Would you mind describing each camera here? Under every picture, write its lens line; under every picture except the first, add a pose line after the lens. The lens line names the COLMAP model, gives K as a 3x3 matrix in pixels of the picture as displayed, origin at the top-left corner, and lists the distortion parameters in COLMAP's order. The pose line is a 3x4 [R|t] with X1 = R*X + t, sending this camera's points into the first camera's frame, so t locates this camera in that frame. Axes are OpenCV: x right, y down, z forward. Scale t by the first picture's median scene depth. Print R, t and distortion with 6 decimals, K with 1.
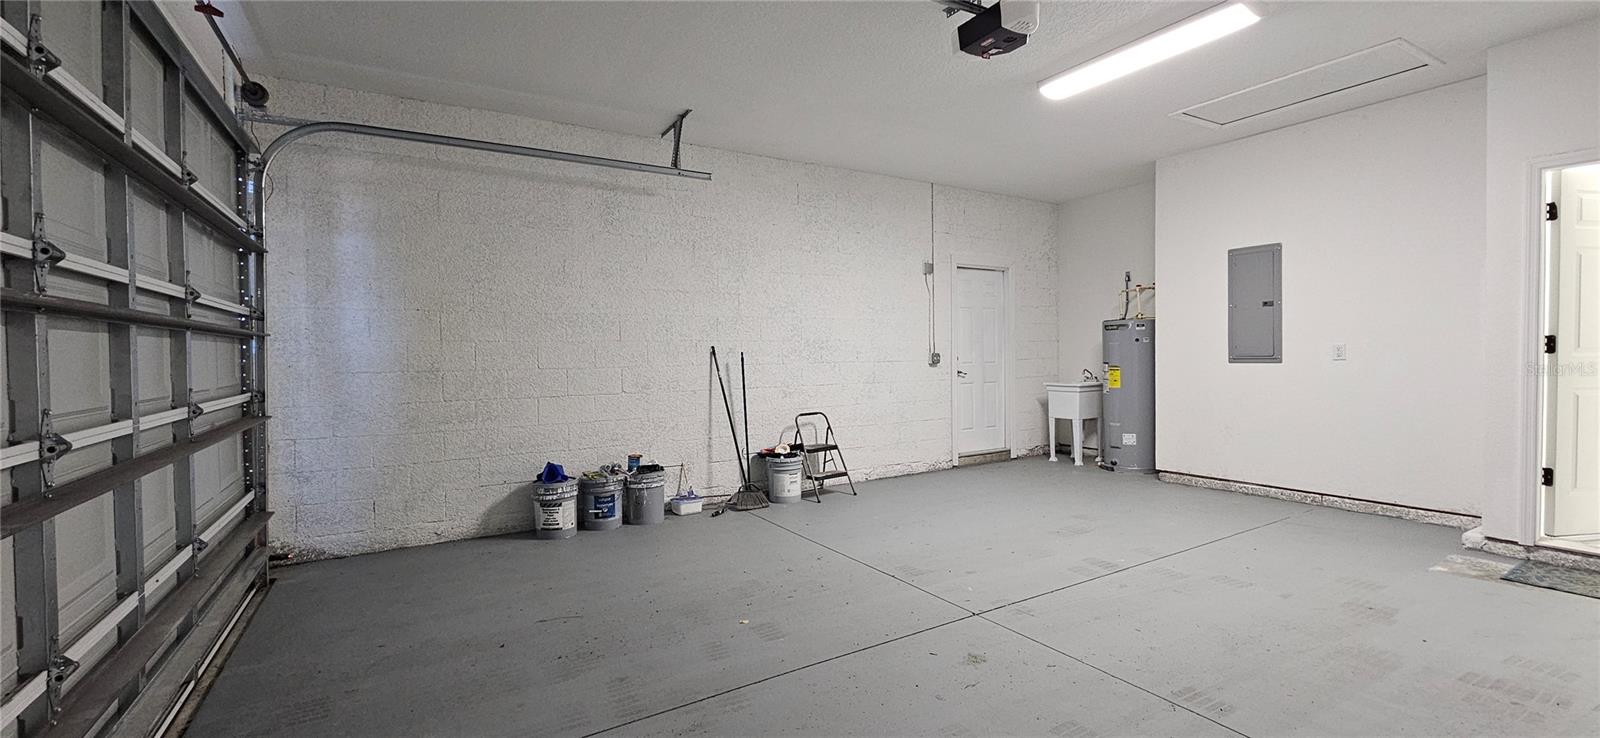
lens RADIAL K [[656.5, 0, 798.8], [0, 656.5, 371.9], [0, 0, 1]] dist [-0.003222, 0.000030]
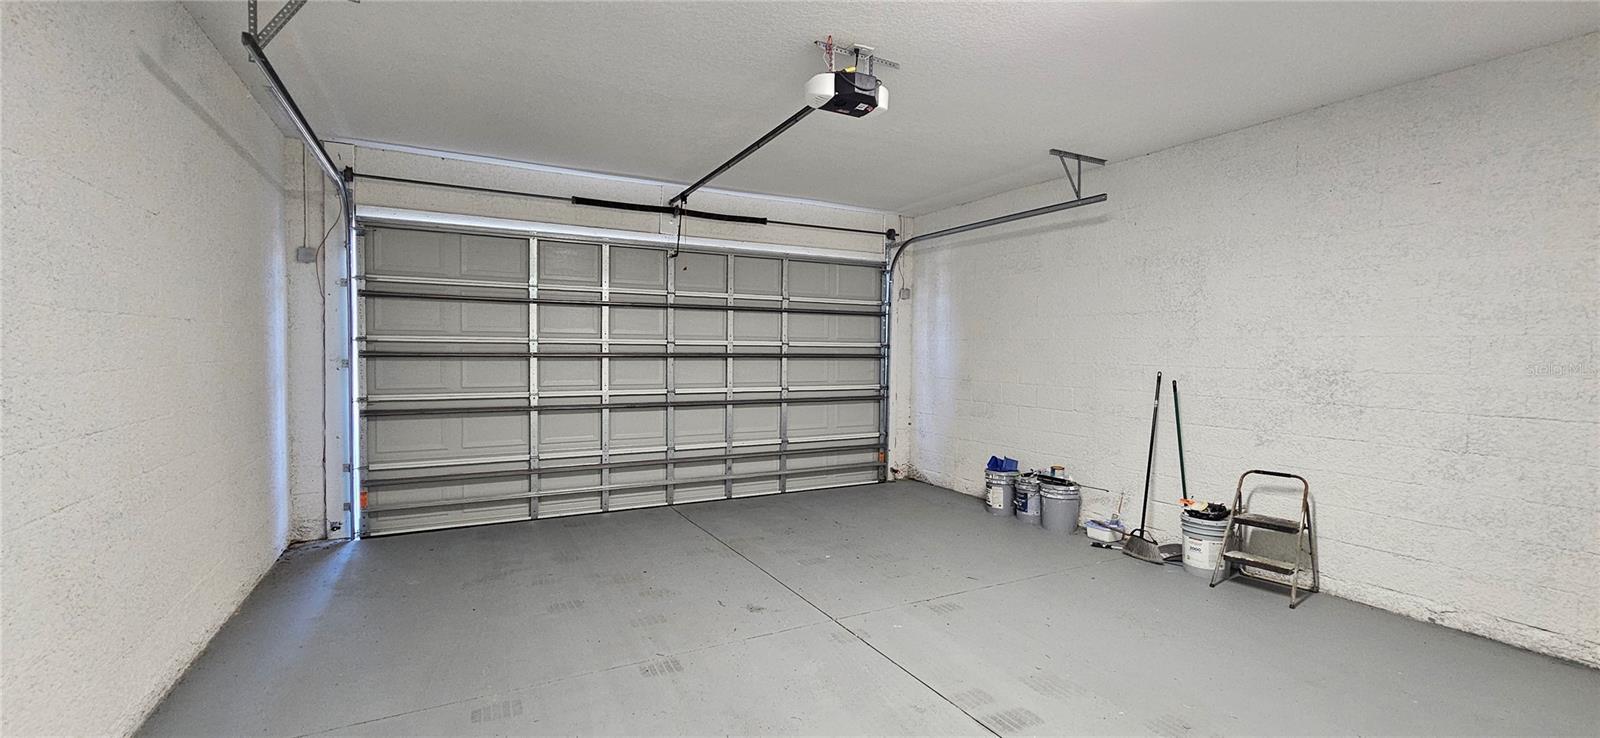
lens RADIAL K [[656.5, 0, 798.8], [0, 656.5, 371.9], [0, 0, 1]] dist [-0.003222, 0.000030]
pose [[-0.049212, 0.047198, -0.997673, 0.979306], [-0.038455, 0.998053, 0.049113, -0.079969], [0.998048, 0.040782, -0.047301, 0.687144]]
